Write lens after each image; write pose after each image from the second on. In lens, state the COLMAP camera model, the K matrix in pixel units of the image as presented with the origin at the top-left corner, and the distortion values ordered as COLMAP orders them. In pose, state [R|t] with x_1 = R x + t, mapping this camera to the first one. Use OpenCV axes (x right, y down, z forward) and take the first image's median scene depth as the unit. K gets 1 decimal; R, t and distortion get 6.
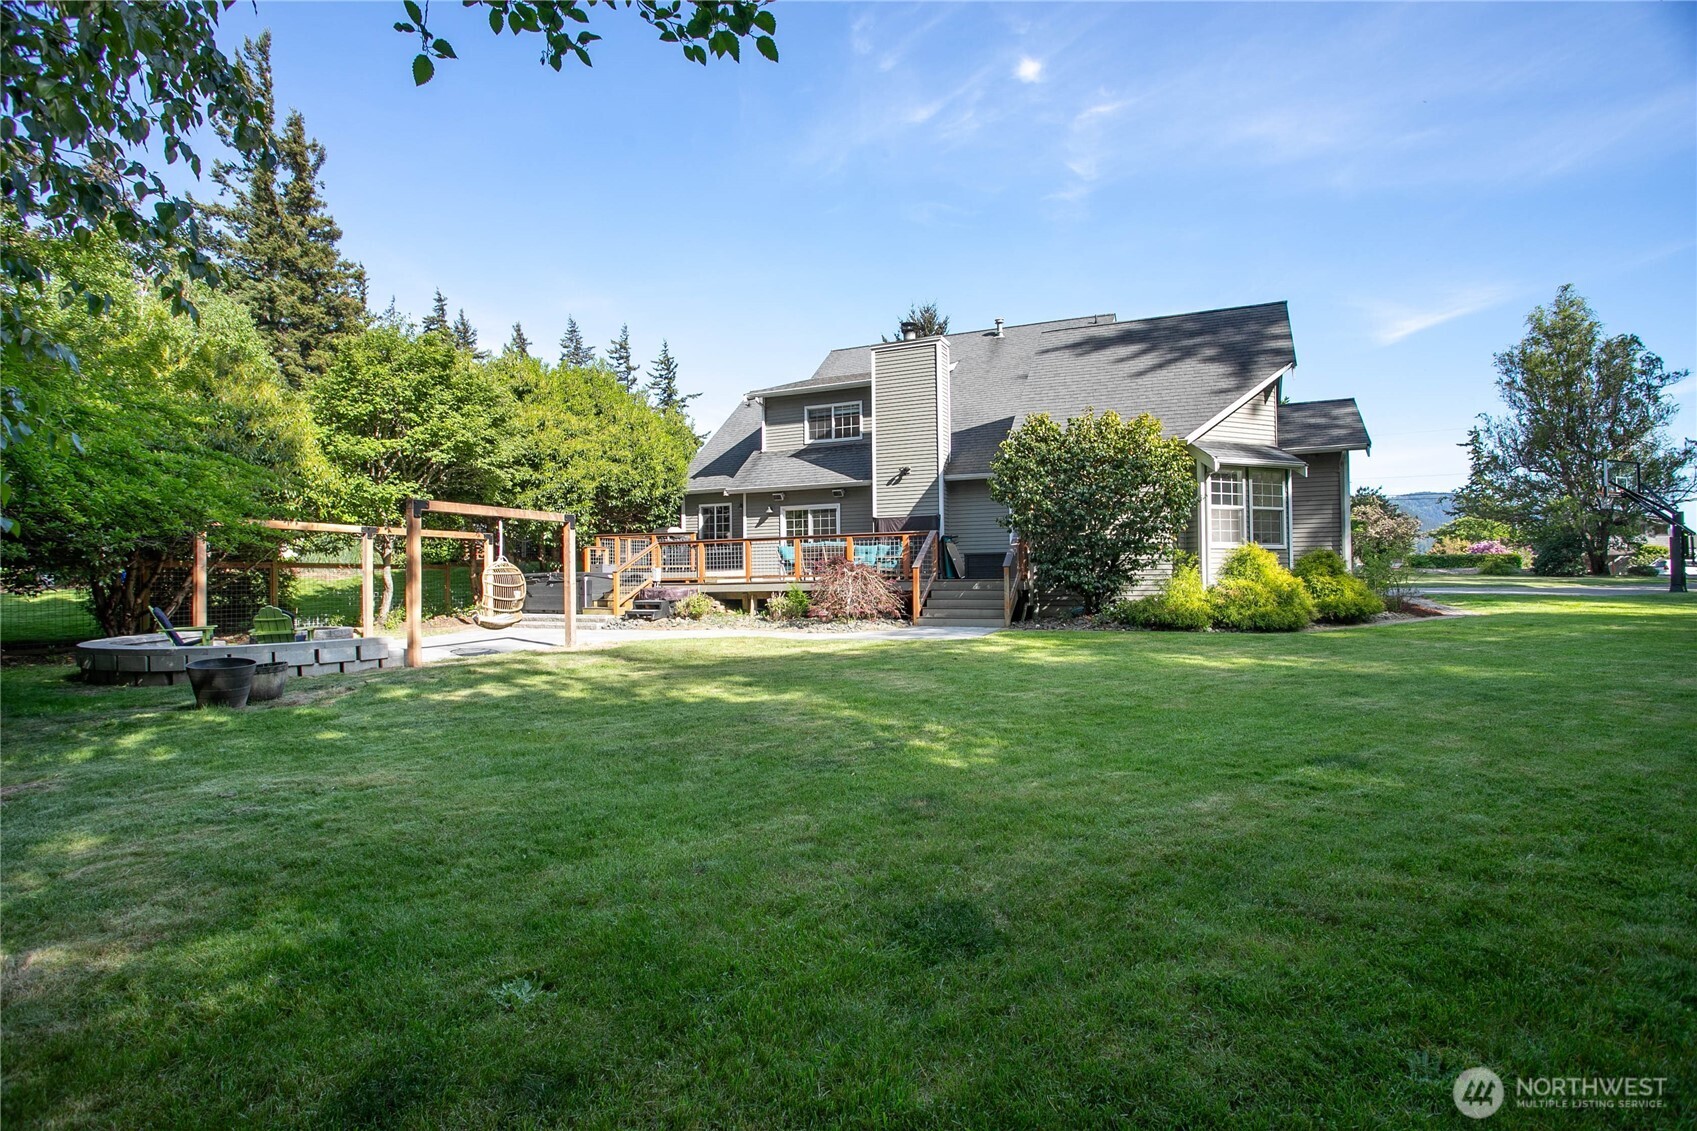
lens RADIAL K [[805.7, 0, 852.6], [0, 805.7, 570.1], [0, 0, 1]] dist [-0.007049, 0.002528]
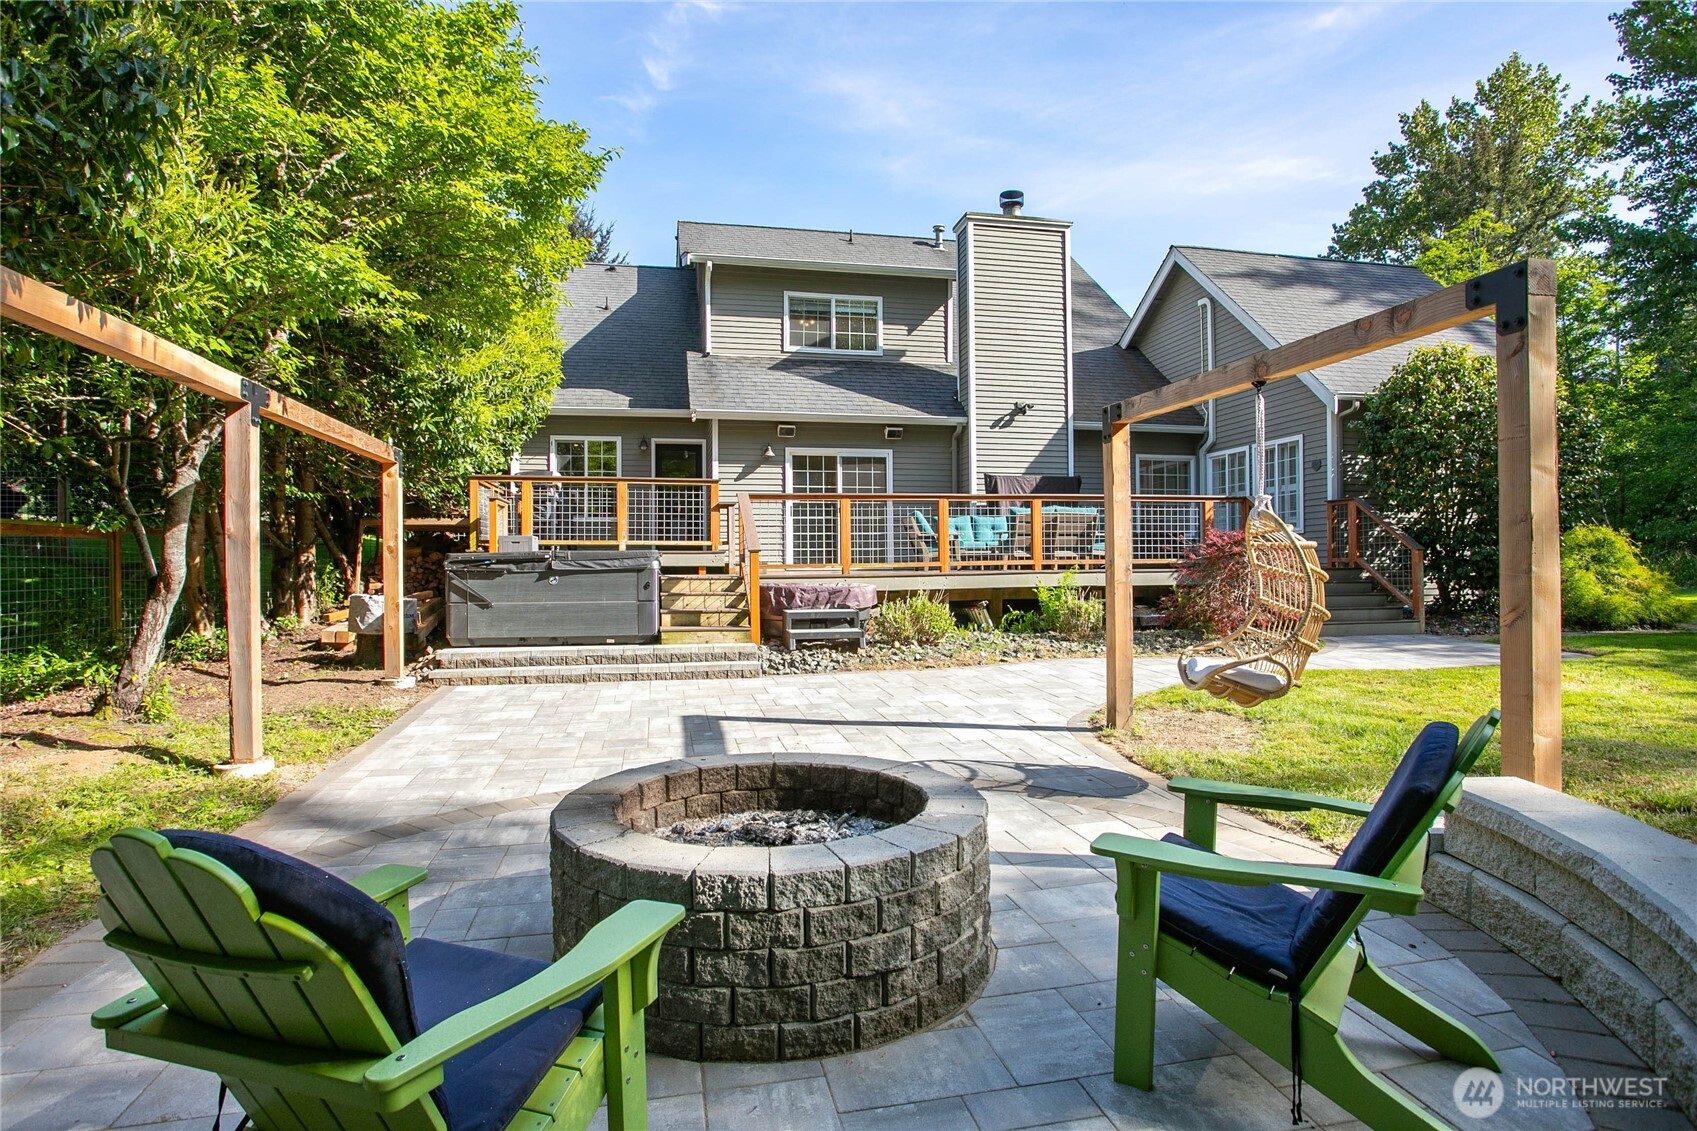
lens RADIAL K [[914.6, 0, 854.6], [0, 914.6, 564.2], [0, 0, 1]] dist [0.018490, 0.002931]
pose [[0.804551, -0.002266, 0.593879, -0.465400], [-0.003780, 0.999953, 0.008937, 0.002258], [-0.593872, -0.009435, 0.804504, 0.416798]]
